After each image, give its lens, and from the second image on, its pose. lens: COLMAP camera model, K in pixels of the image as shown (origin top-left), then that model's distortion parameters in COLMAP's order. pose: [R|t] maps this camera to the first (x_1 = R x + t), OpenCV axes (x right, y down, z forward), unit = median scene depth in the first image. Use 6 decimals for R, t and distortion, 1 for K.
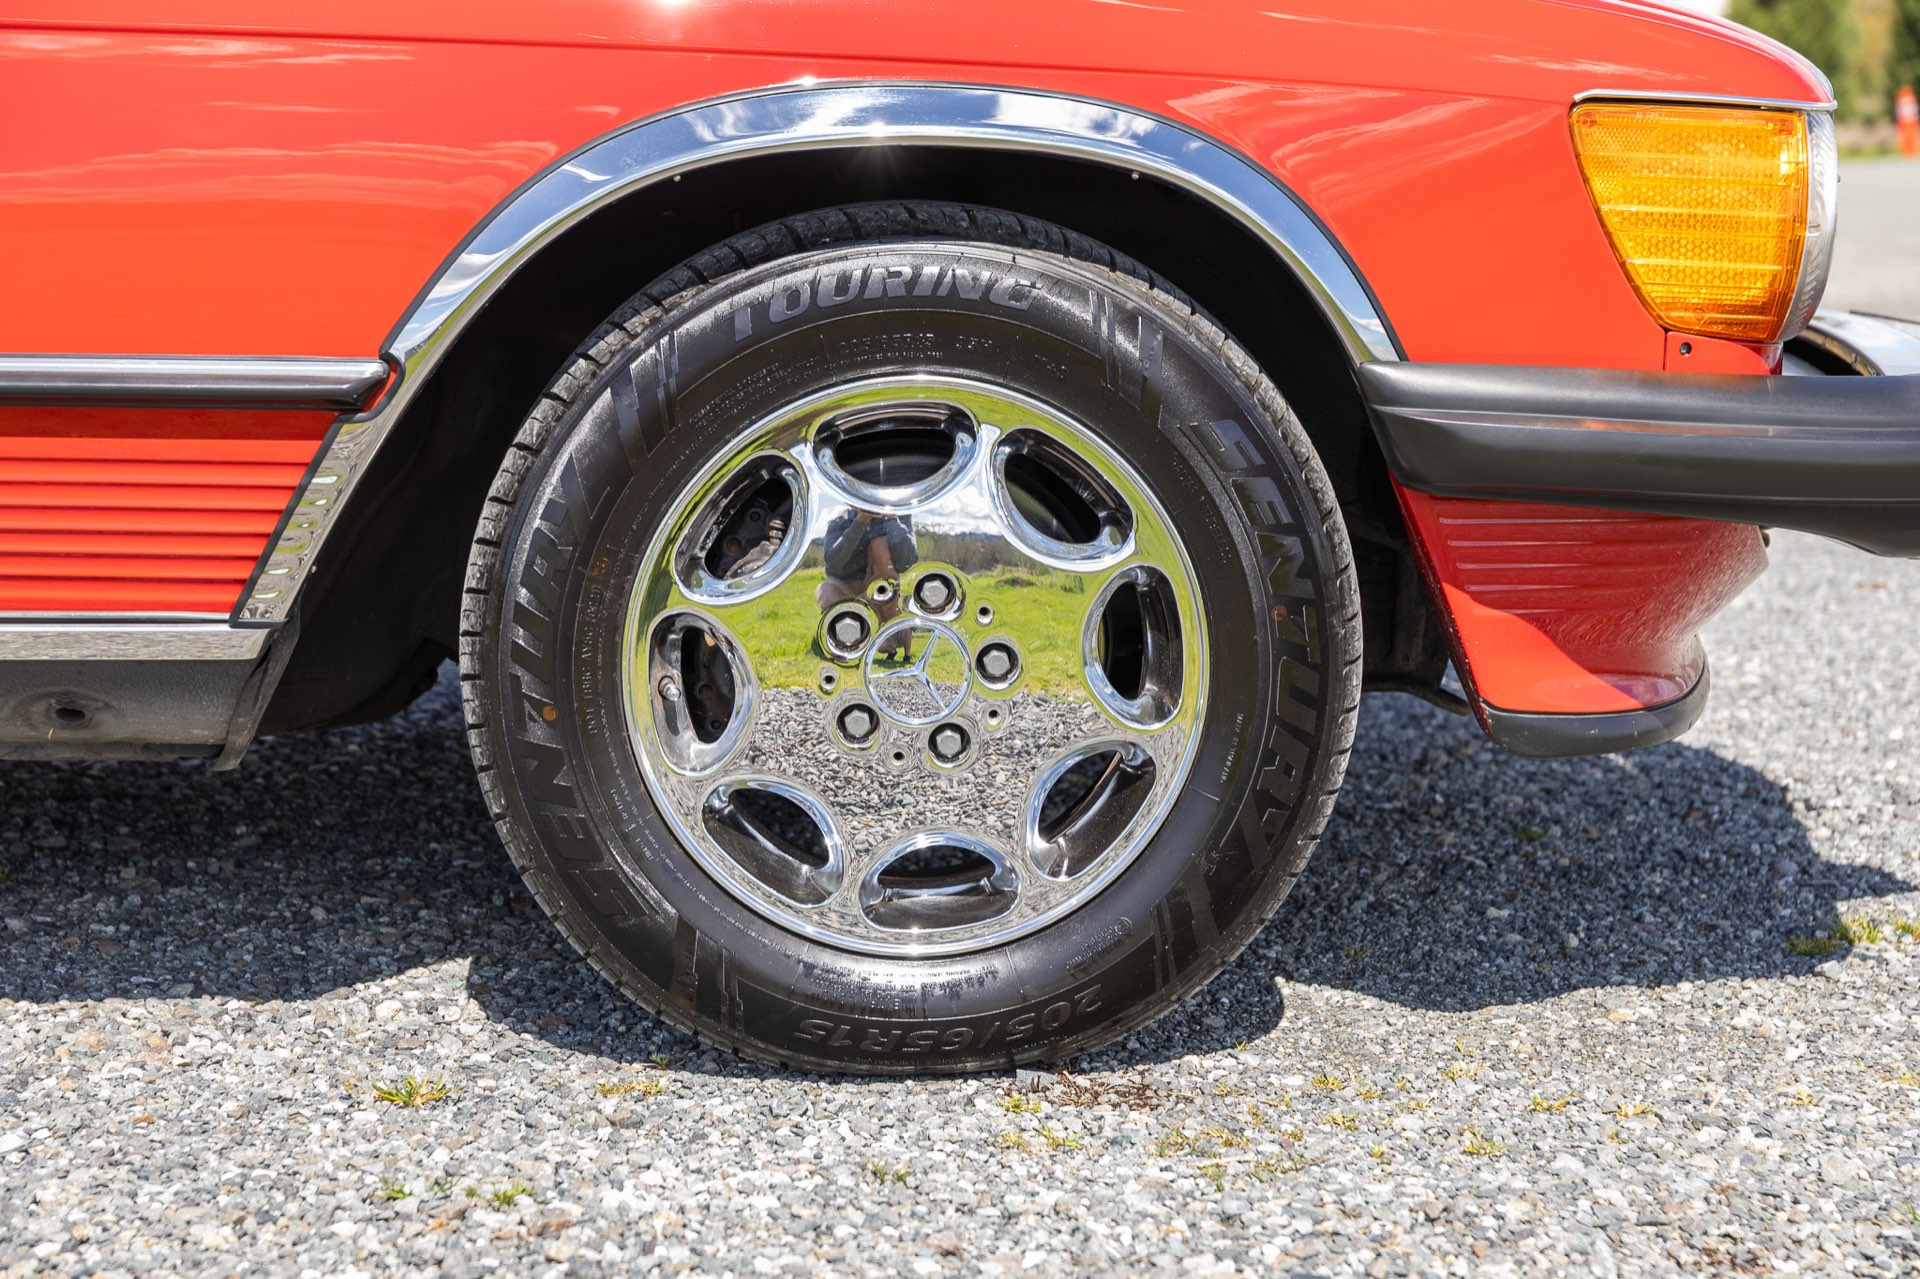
lens RADIAL K [[3740.4, 0, 962.8], [0, 3740.4, 648.9], [0, 0, 1]] dist [0.035026, 0.000000]
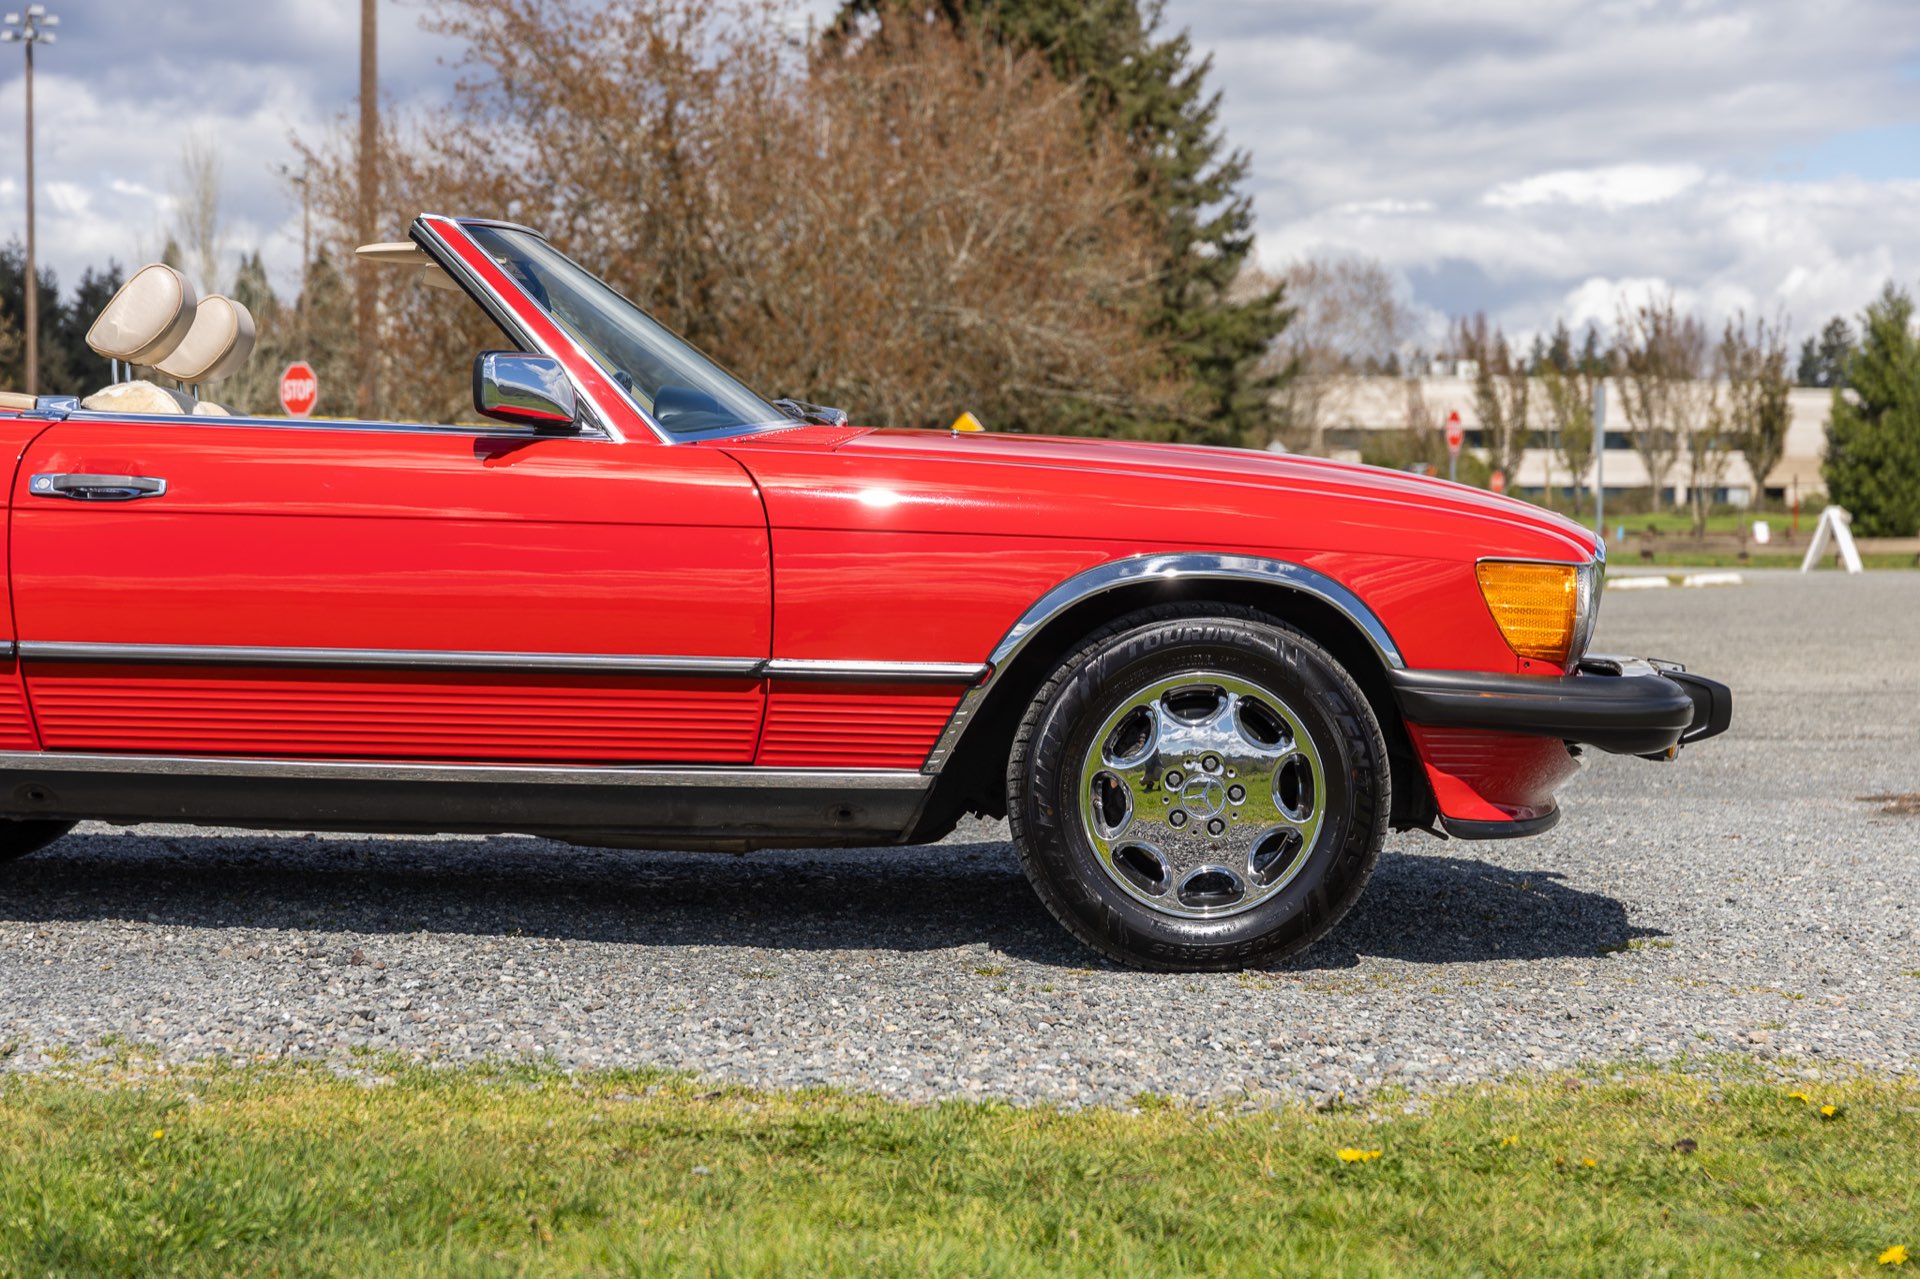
lens RADIAL K [[3740.4, 0, 966.0], [0, 3740.4, 640.3], [0, 0, 1]] dist [0.035026, 0.000000]
pose [[0.999469, 0.005219, -0.032172, -0.086460], [-0.008776, 0.993735, -0.111419, 0.173339], [0.031389, 0.111643, 0.993253, -1.378458]]
